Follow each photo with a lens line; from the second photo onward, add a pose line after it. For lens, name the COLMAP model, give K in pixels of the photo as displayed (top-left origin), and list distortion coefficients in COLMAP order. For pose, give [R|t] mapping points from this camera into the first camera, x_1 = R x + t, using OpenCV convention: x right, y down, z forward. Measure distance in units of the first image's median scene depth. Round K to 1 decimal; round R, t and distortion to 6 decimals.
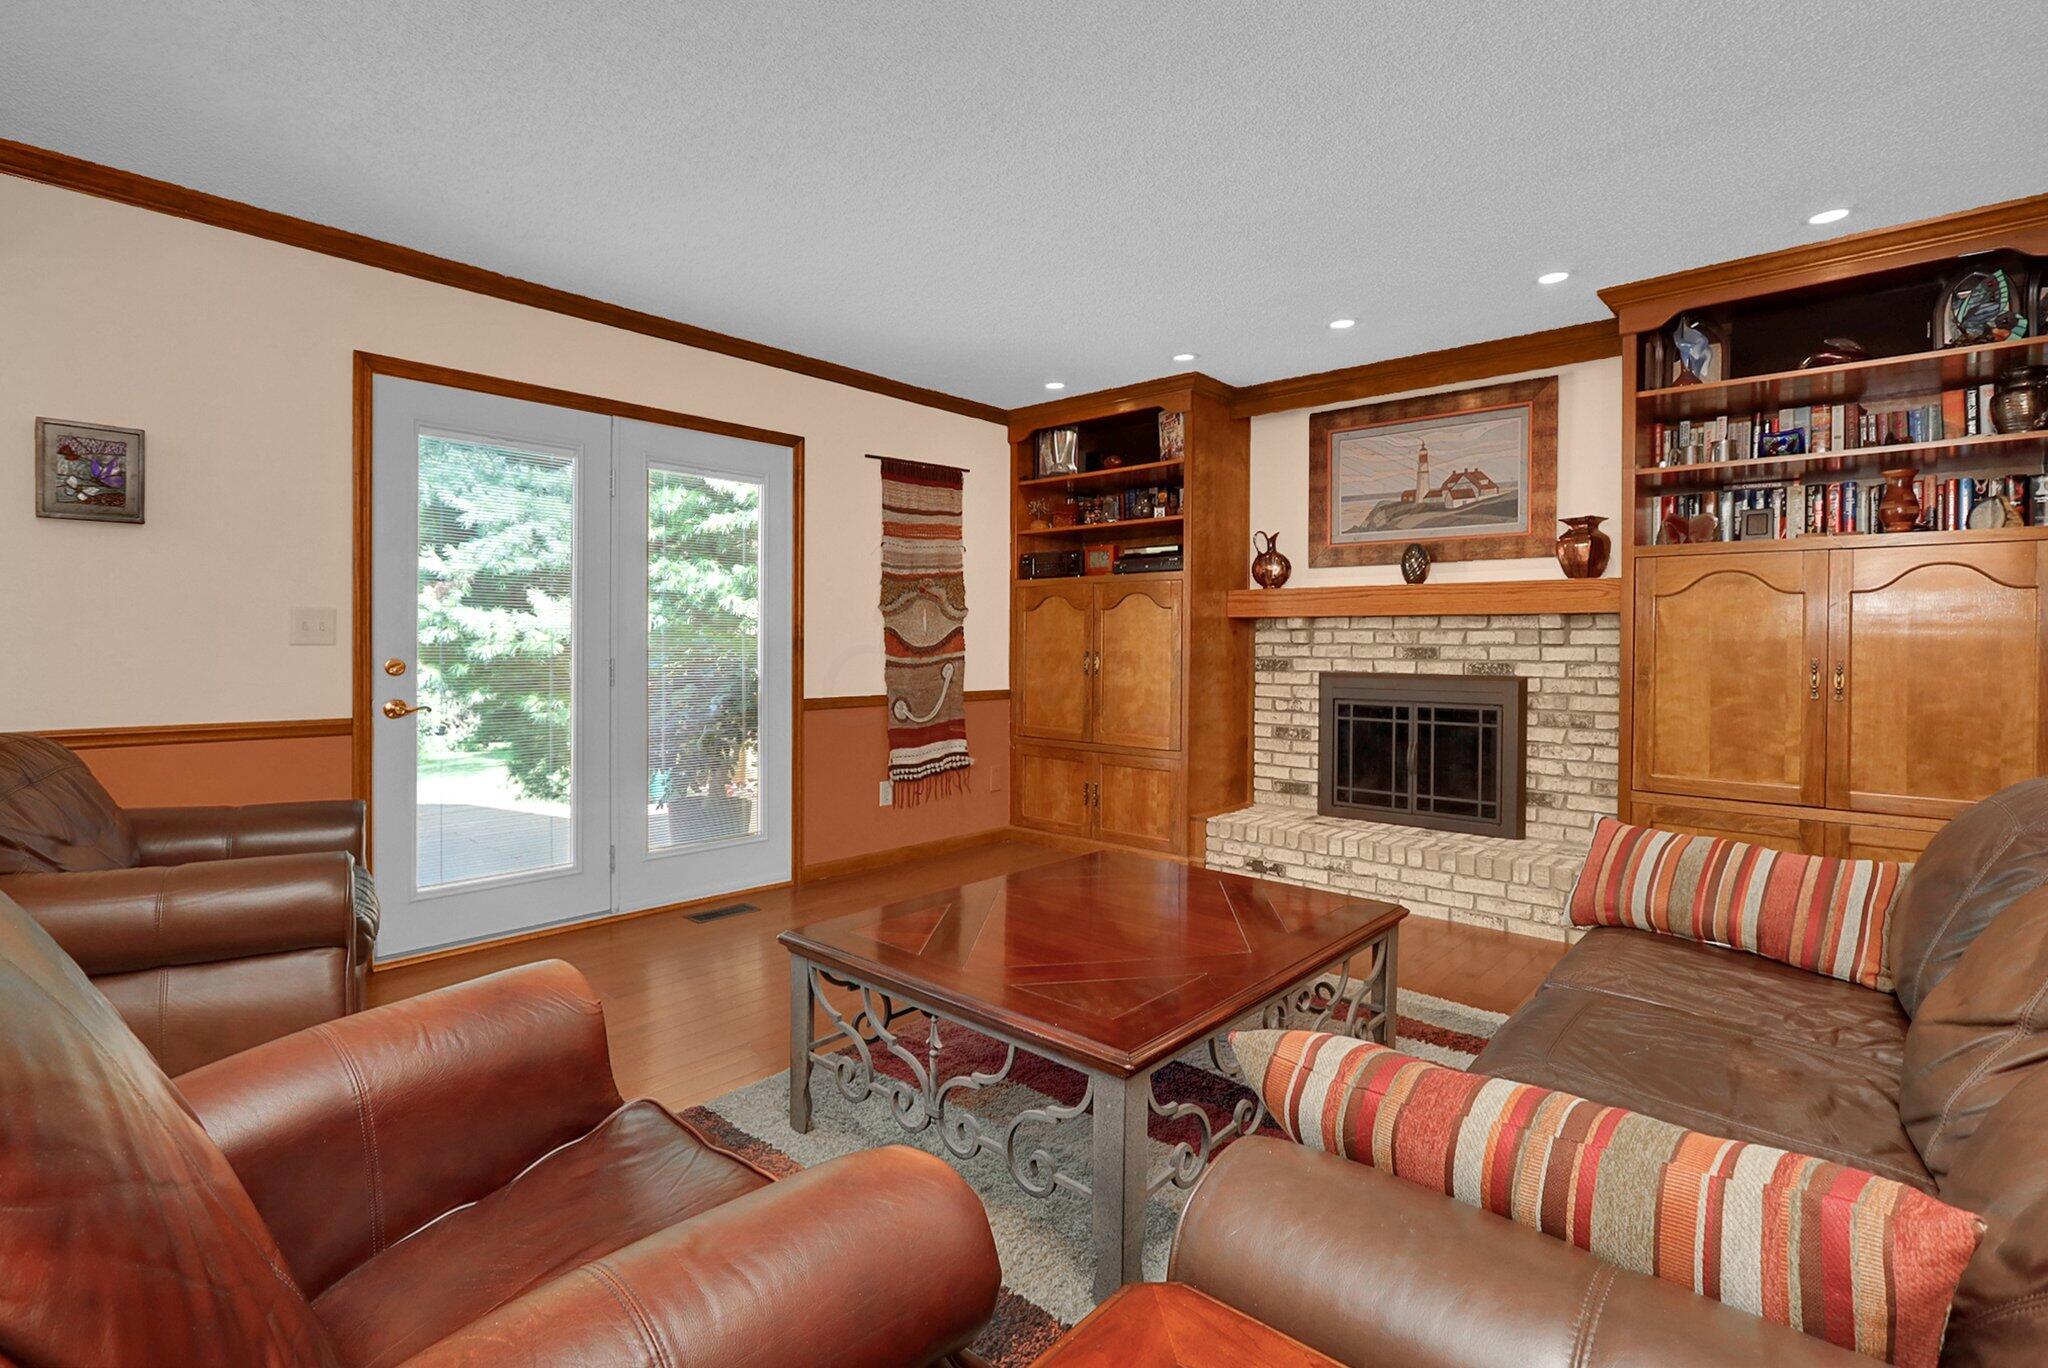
lens RADIAL K [[977.6, 0, 1021.7], [0, 977.6, 665.1], [0, 0, 1]] dist [-0.015675, -0.000246]
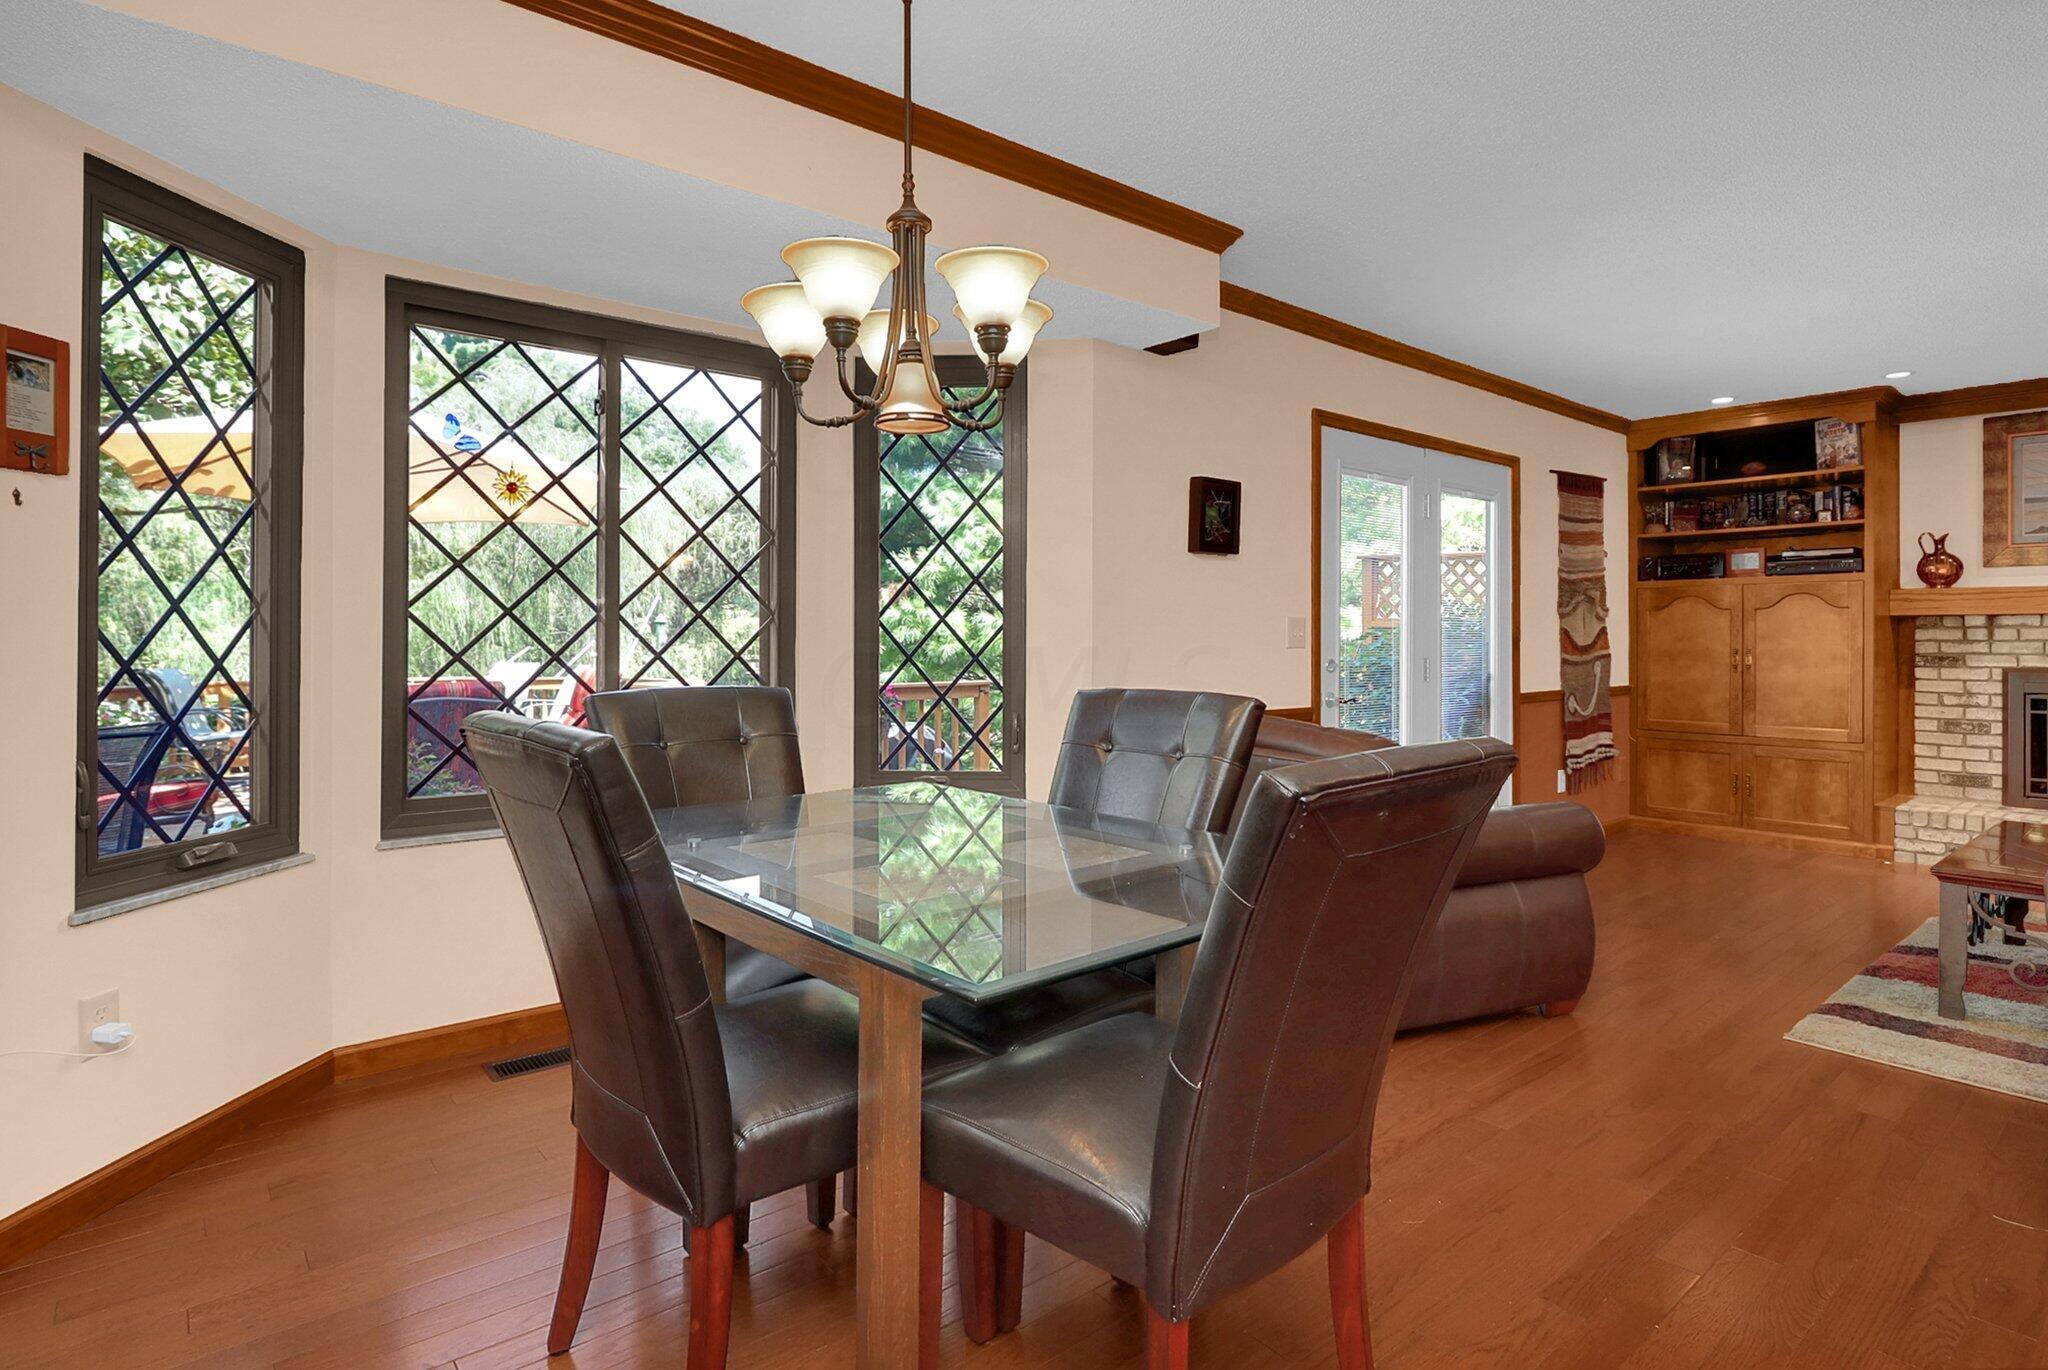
lens RADIAL K [[1065.3, 0, 961.7], [0, 1065.3, 644.0], [0, 0, 1]] dist [-0.024552, 0.001066]
pose [[0.987967, -0.005315, -0.154572, -0.603678], [0.002682, 0.999848, -0.017236, -0.002066], [0.154640, 0.016614, 0.987831, -0.257291]]
